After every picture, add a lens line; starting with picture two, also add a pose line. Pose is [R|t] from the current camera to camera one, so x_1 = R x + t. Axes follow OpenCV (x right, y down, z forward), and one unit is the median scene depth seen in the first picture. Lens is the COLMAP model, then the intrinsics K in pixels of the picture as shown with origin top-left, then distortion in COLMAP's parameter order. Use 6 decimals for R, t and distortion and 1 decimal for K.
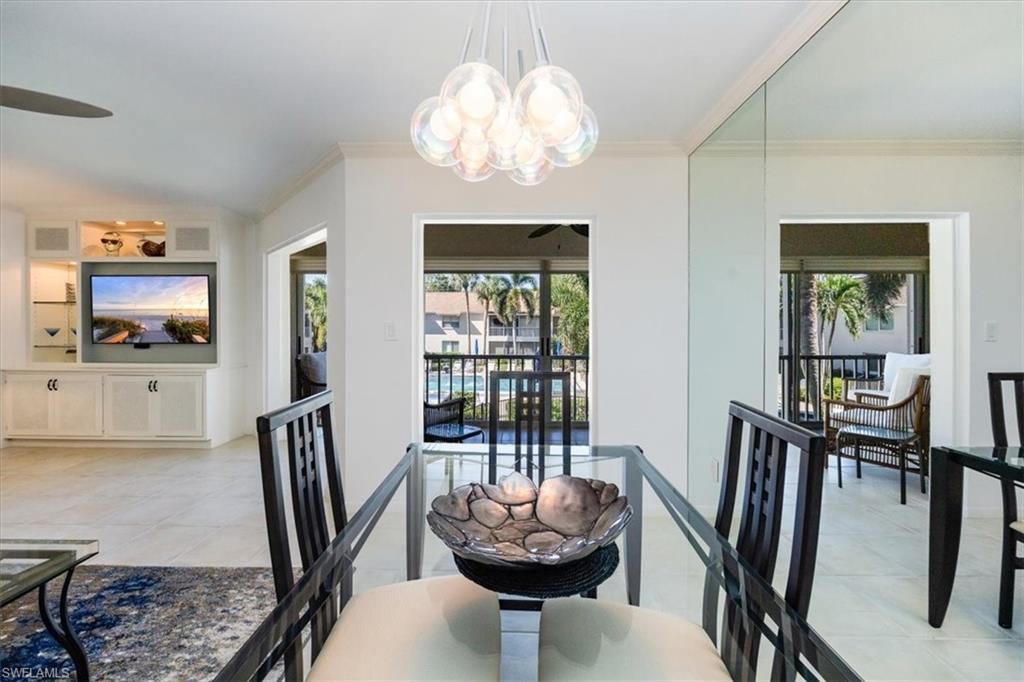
lens RADIAL K [[412.1, 0, 505.2], [0, 412.1, 324.7], [0, 0, 1]] dist [0.001775, -0.000078]
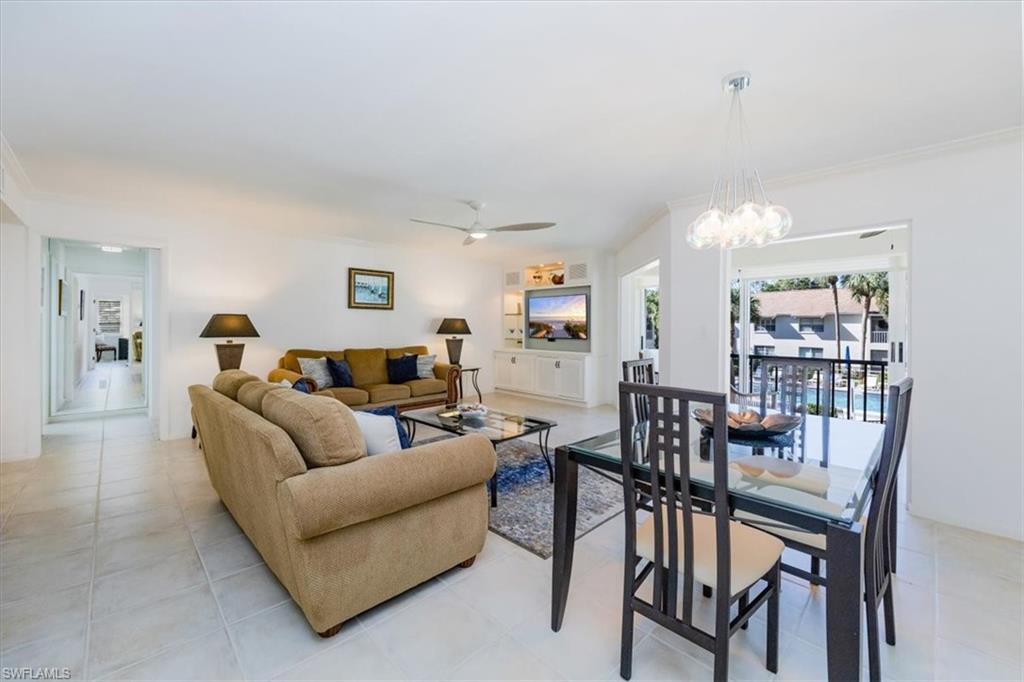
lens RADIAL K [[412.1, 0, 513.1], [0, 412.1, 331.7], [0, 0, 1]] dist [0.001775, -0.000078]
pose [[0.717048, 0.009446, -0.696960, 0.145919], [-0.003262, 0.999943, 0.010197, 0.003979], [0.697016, -0.005038, 0.717038, -0.275343]]
